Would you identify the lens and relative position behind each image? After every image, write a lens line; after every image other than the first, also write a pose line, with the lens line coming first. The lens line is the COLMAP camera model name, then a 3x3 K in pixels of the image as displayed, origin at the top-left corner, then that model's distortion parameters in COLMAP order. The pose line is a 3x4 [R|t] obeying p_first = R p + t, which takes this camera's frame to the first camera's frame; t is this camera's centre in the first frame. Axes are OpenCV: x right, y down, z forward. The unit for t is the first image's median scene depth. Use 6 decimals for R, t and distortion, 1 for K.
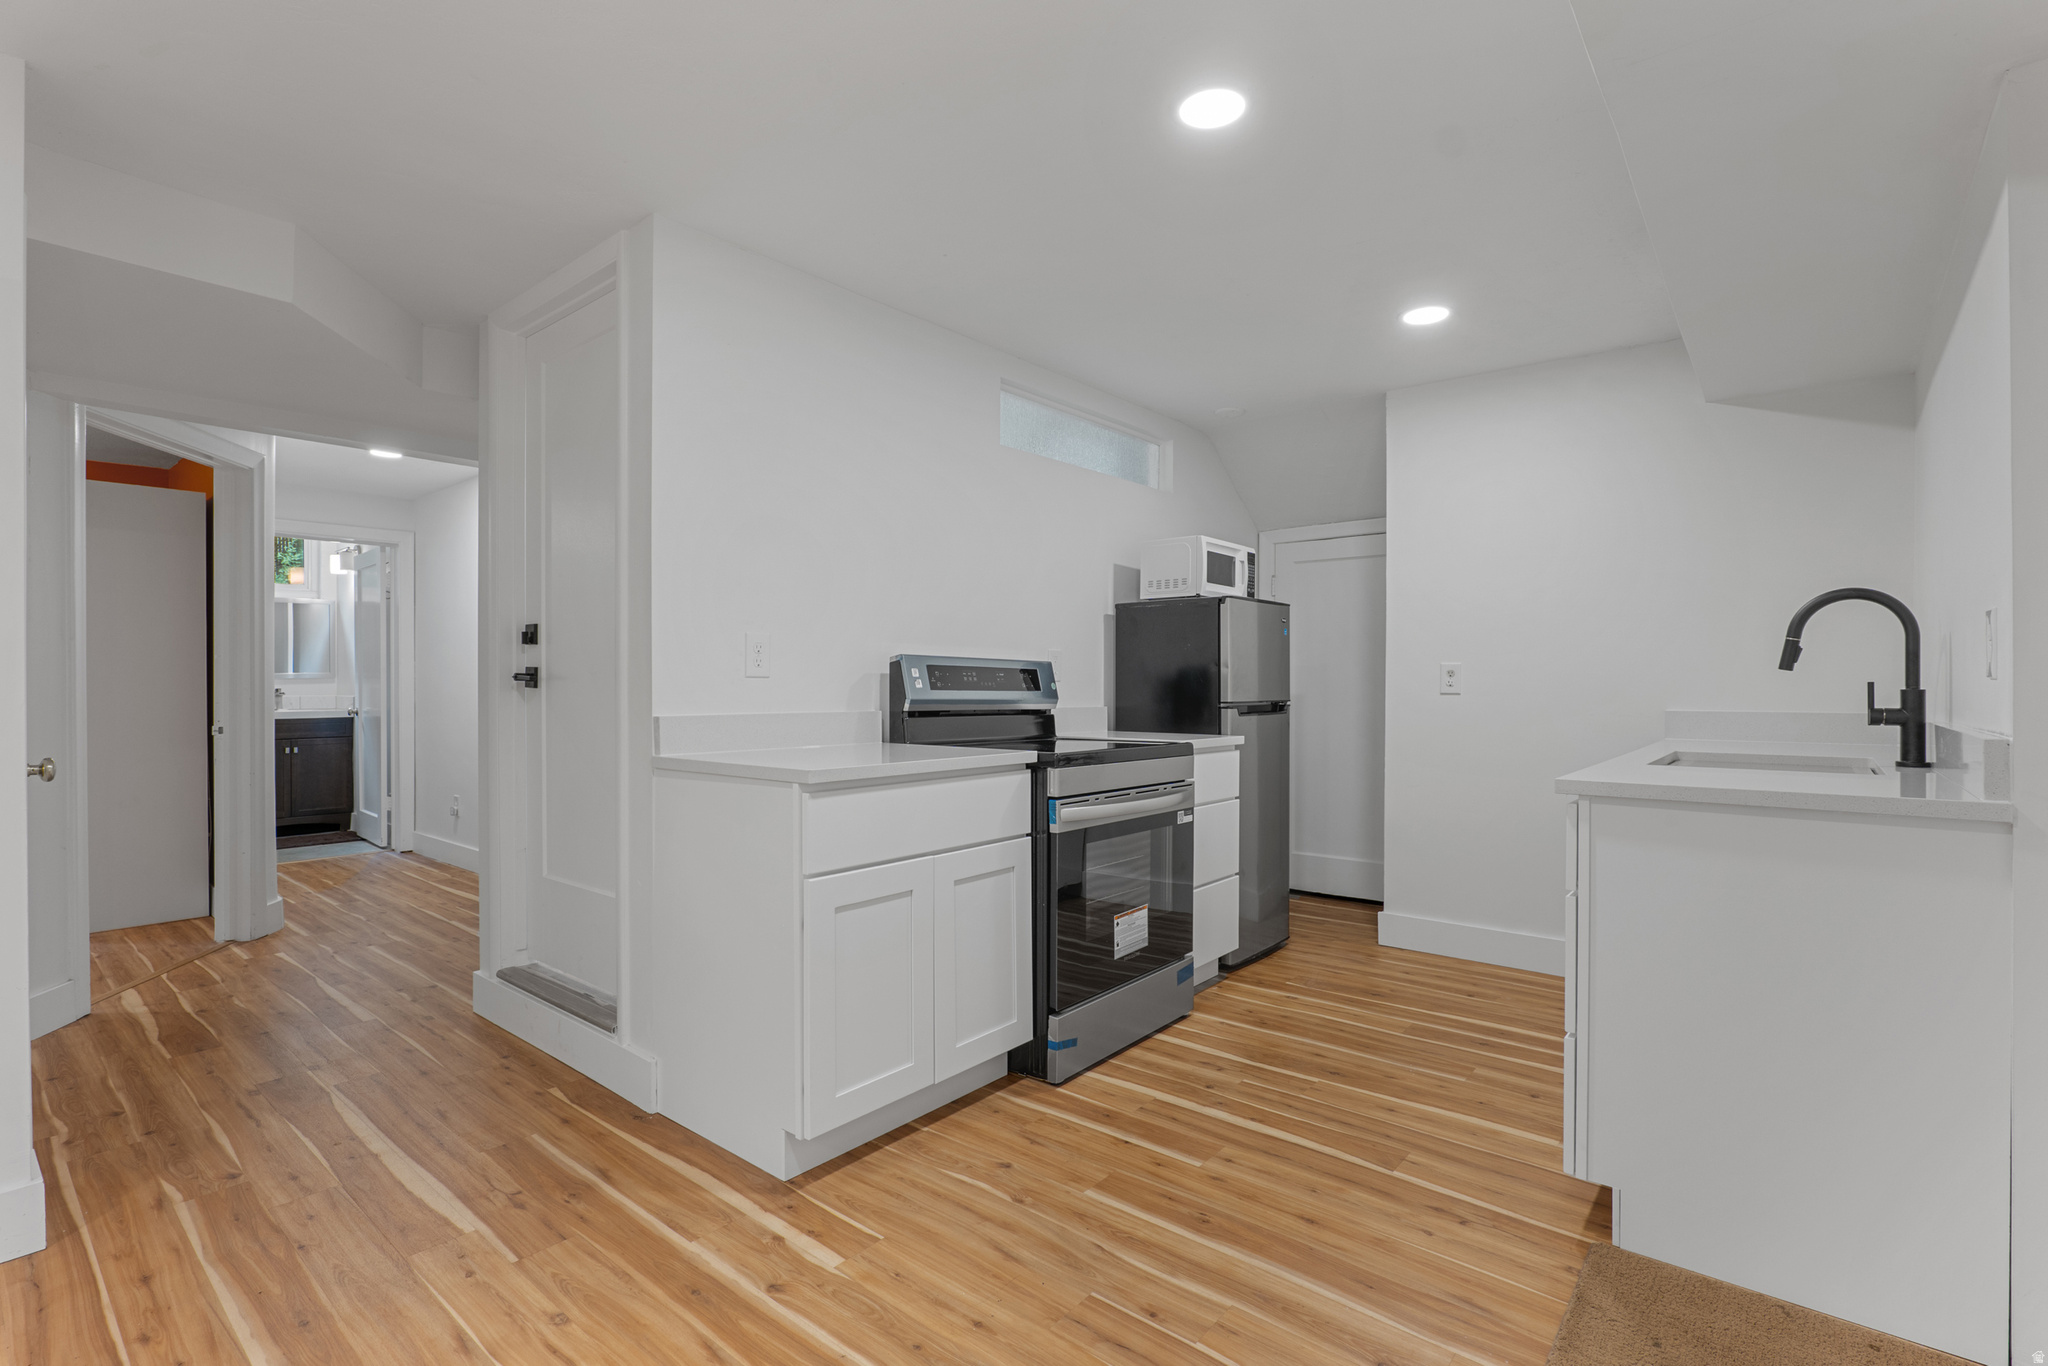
lens RADIAL K [[946.8, 0, 1027.4], [0, 946.8, 683.6], [0, 0, 1]] dist [-0.023410, 0.006135]
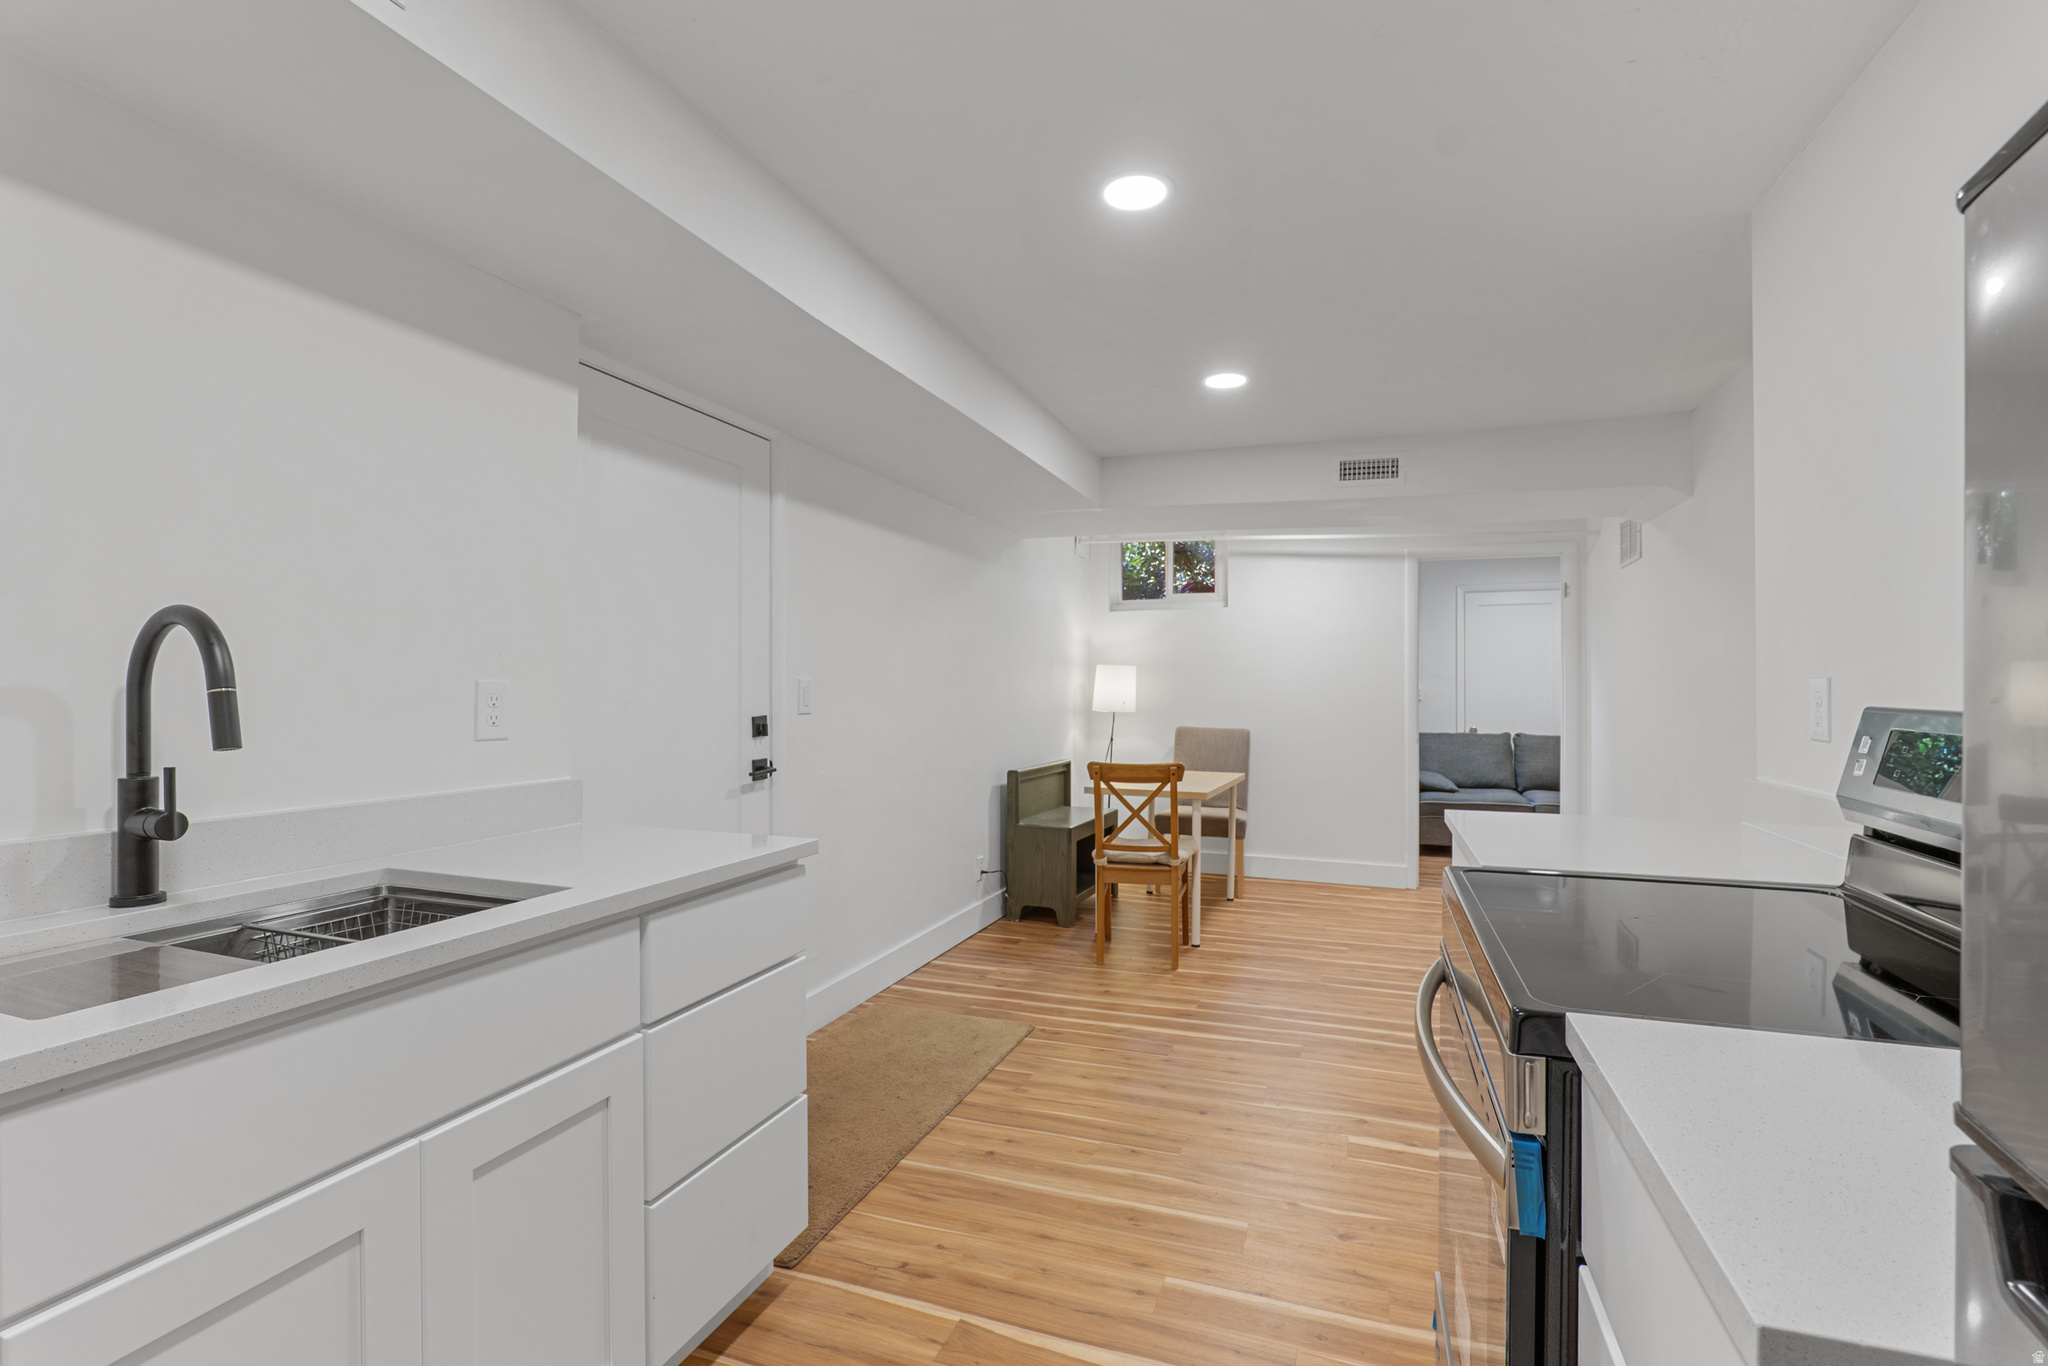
lens RADIAL K [[946.8, 0, 1027.4], [0, 946.8, 683.6], [0, 0, 1]] dist [-0.023410, 0.006135]
pose [[-0.942181, -0.003062, -0.335091, 0.592256], [-0.000823, 0.999976, -0.006823, -0.051727], [0.335104, -0.006152, -0.942161, 1.749082]]
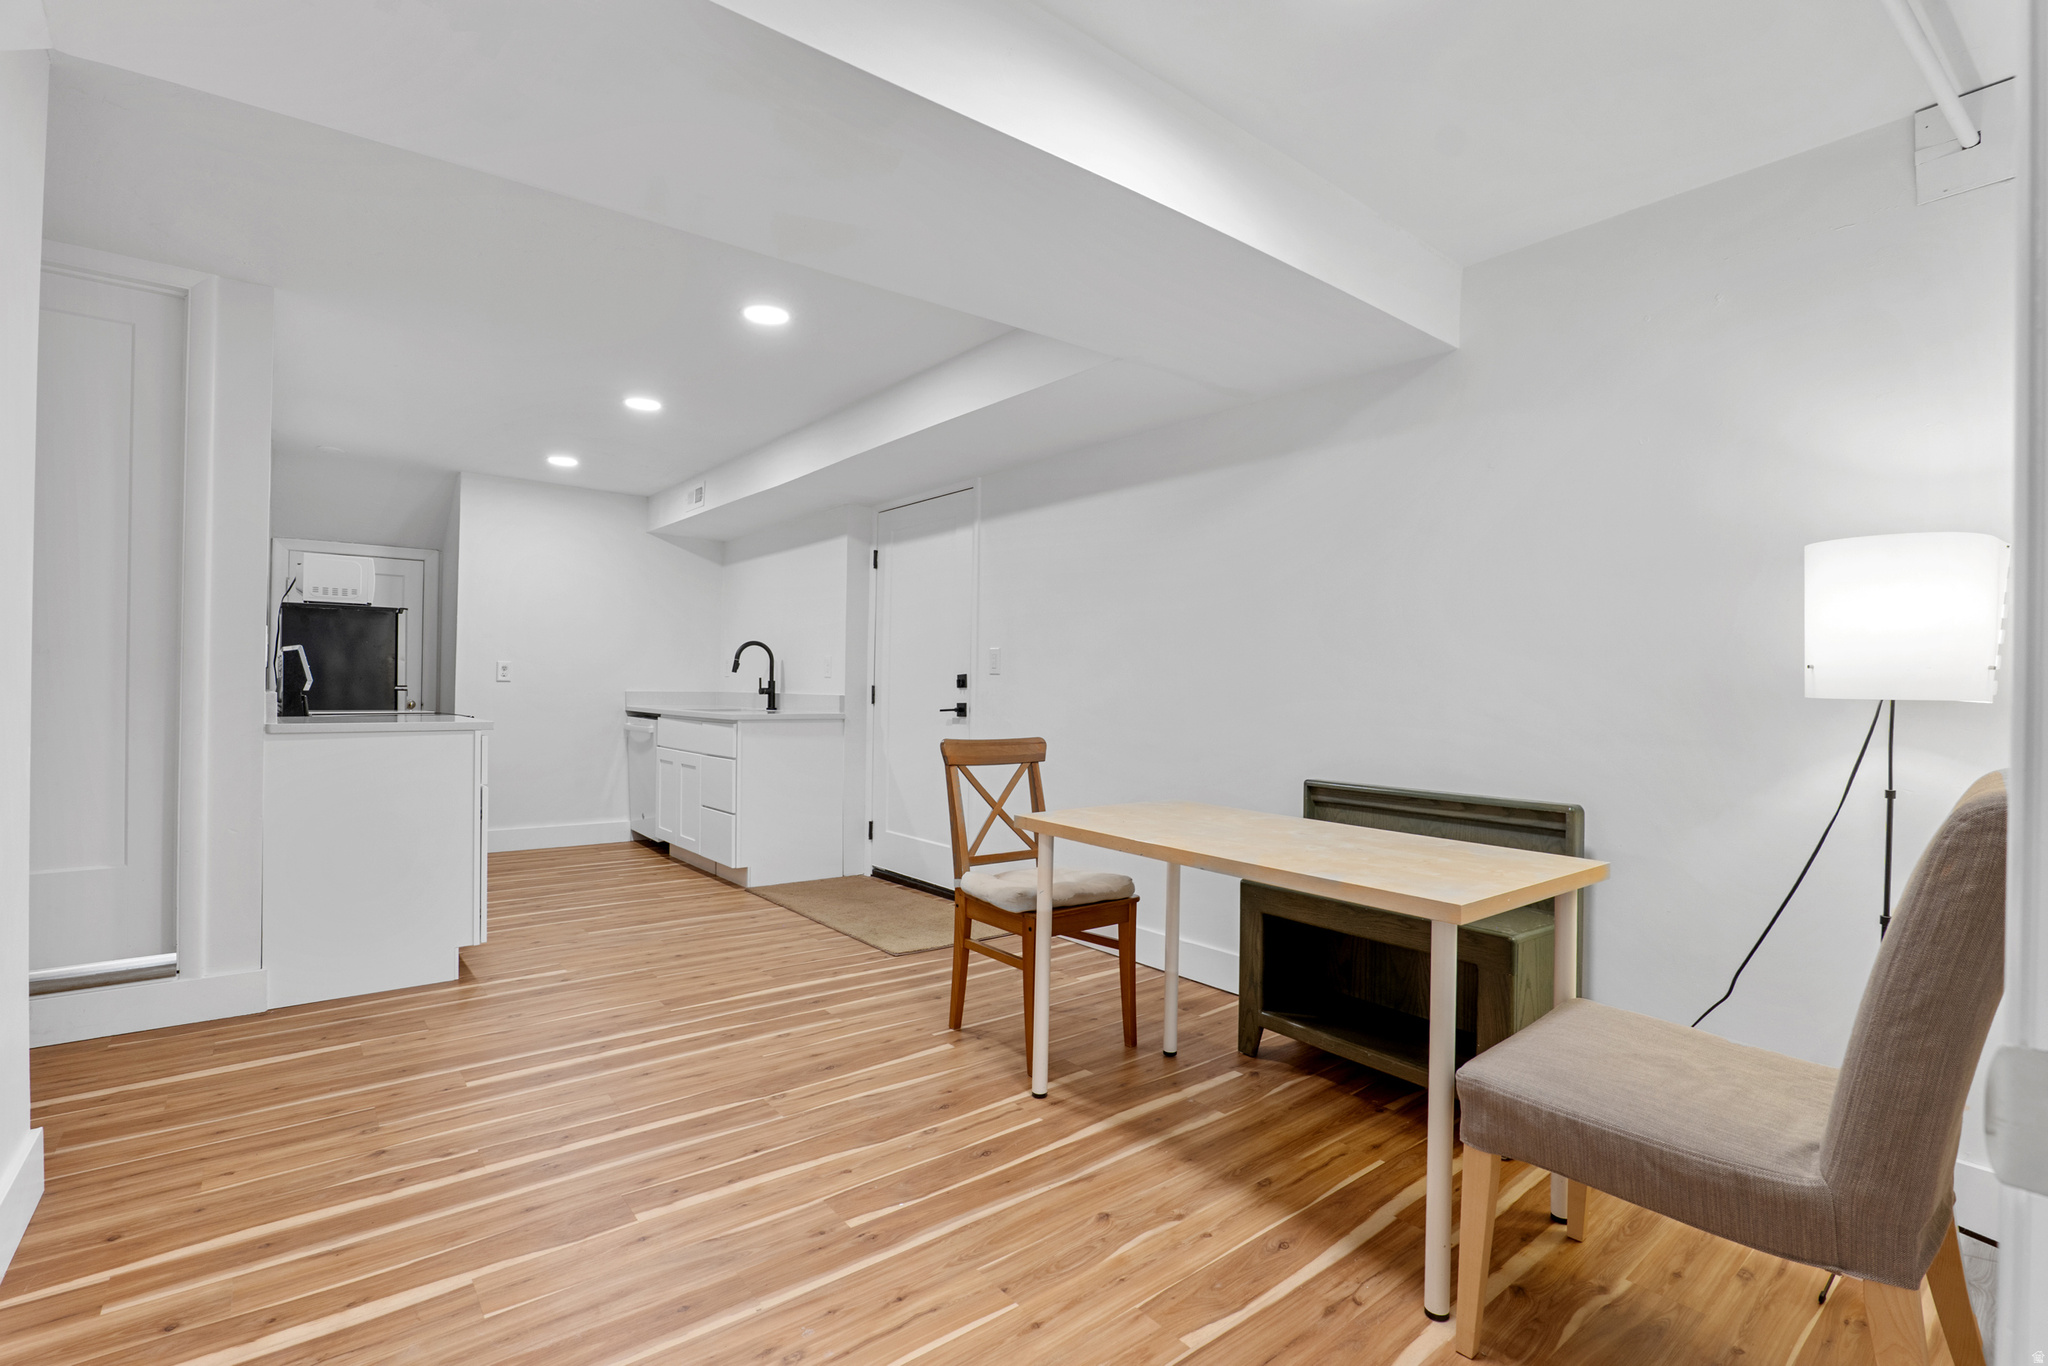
lens RADIAL K [[946.8, 0, 1027.4], [0, 946.8, 683.6], [0, 0, 1]] dist [-0.023410, 0.006135]
pose [[0.196130, 0.006264, 0.980558, -1.543021], [-0.014700, 0.999886, -0.003448, 0.012572], [-0.980468, -0.013738, 0.196199, -0.250857]]
